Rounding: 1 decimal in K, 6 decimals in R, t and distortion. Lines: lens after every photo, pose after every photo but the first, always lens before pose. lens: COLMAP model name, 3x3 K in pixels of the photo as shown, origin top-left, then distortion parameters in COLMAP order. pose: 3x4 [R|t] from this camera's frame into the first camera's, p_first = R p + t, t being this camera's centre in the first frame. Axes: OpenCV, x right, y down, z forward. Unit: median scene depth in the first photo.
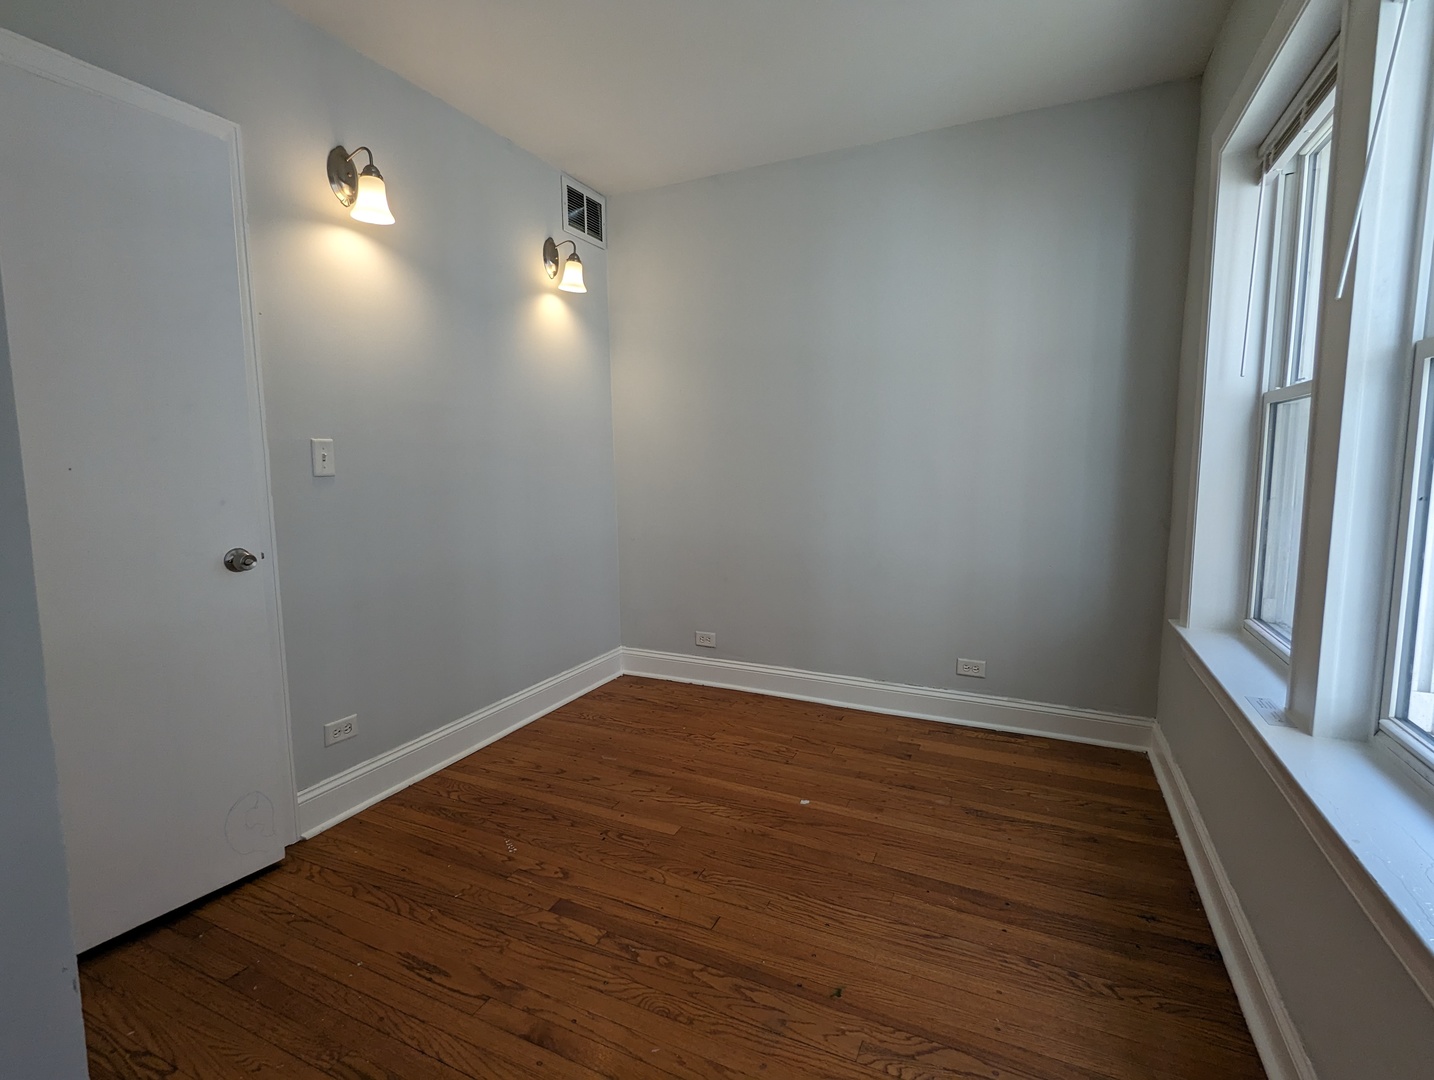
lens RADIAL K [[683.7, 0, 719.1], [0, 683.7, 540.3], [0, 0, 1]] dist [-0.004123, 0.003070]
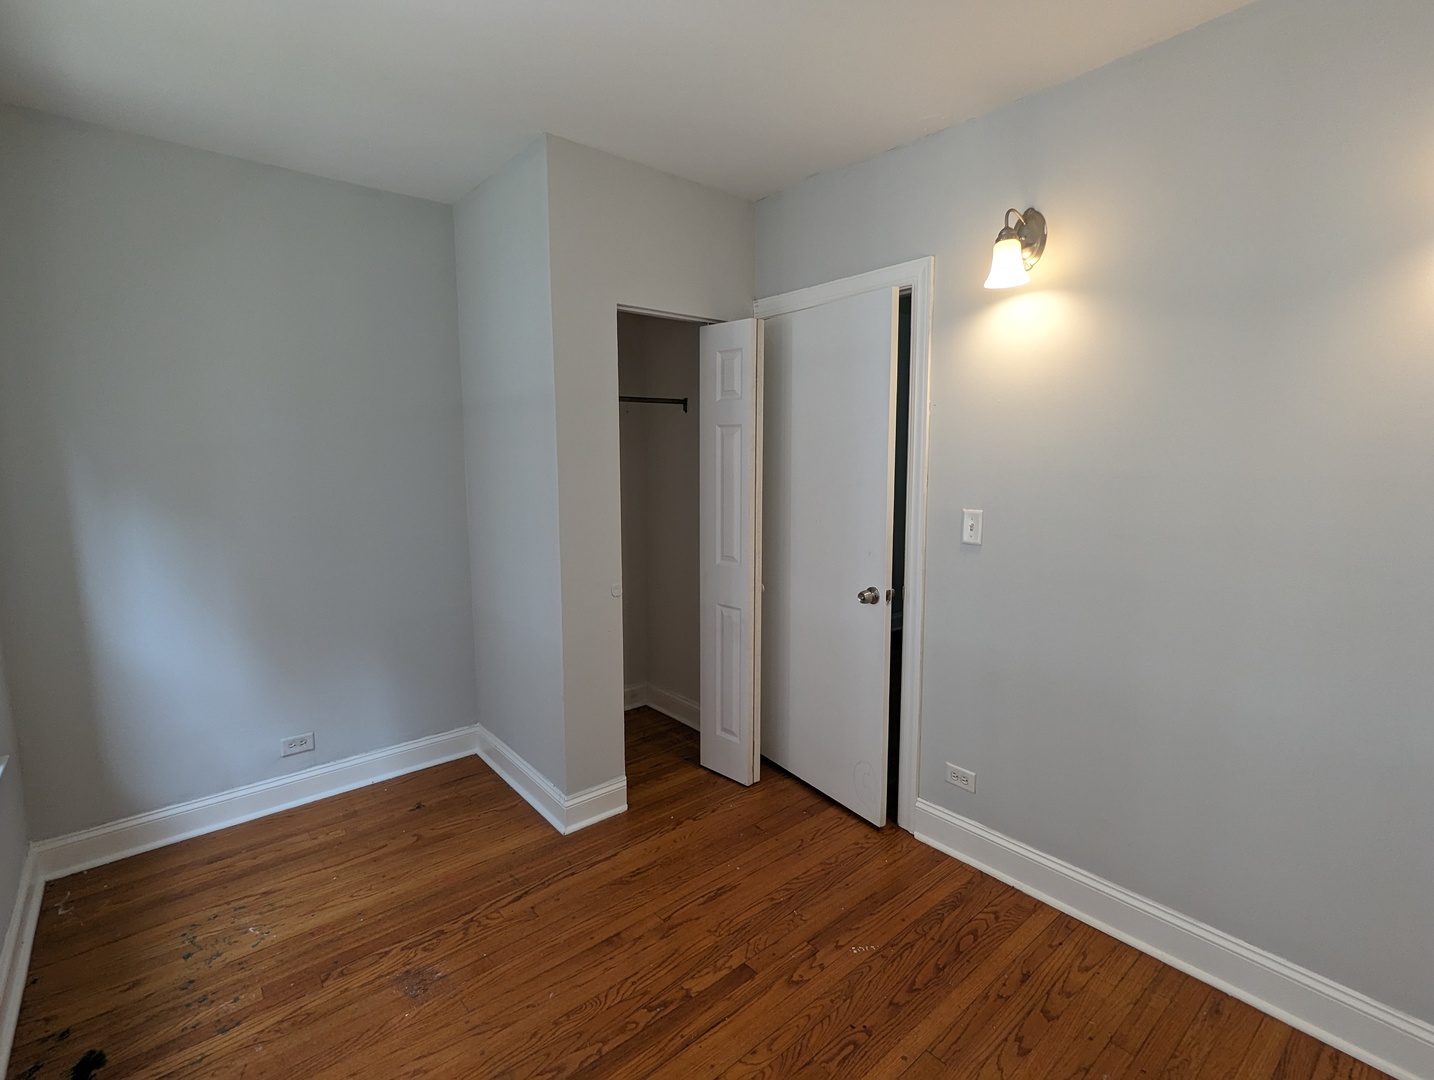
lens RADIAL K [[683.7, 0, 720.3], [0, 683.7, 534.5], [0, 0, 1]] dist [-0.004123, 0.003070]
pose [[-0.421482, 0.124100, -0.898305, 0.686283], [-0.097699, 0.978612, 0.181035, -0.331874], [0.901558, 0.164066, -0.400343, 1.345834]]
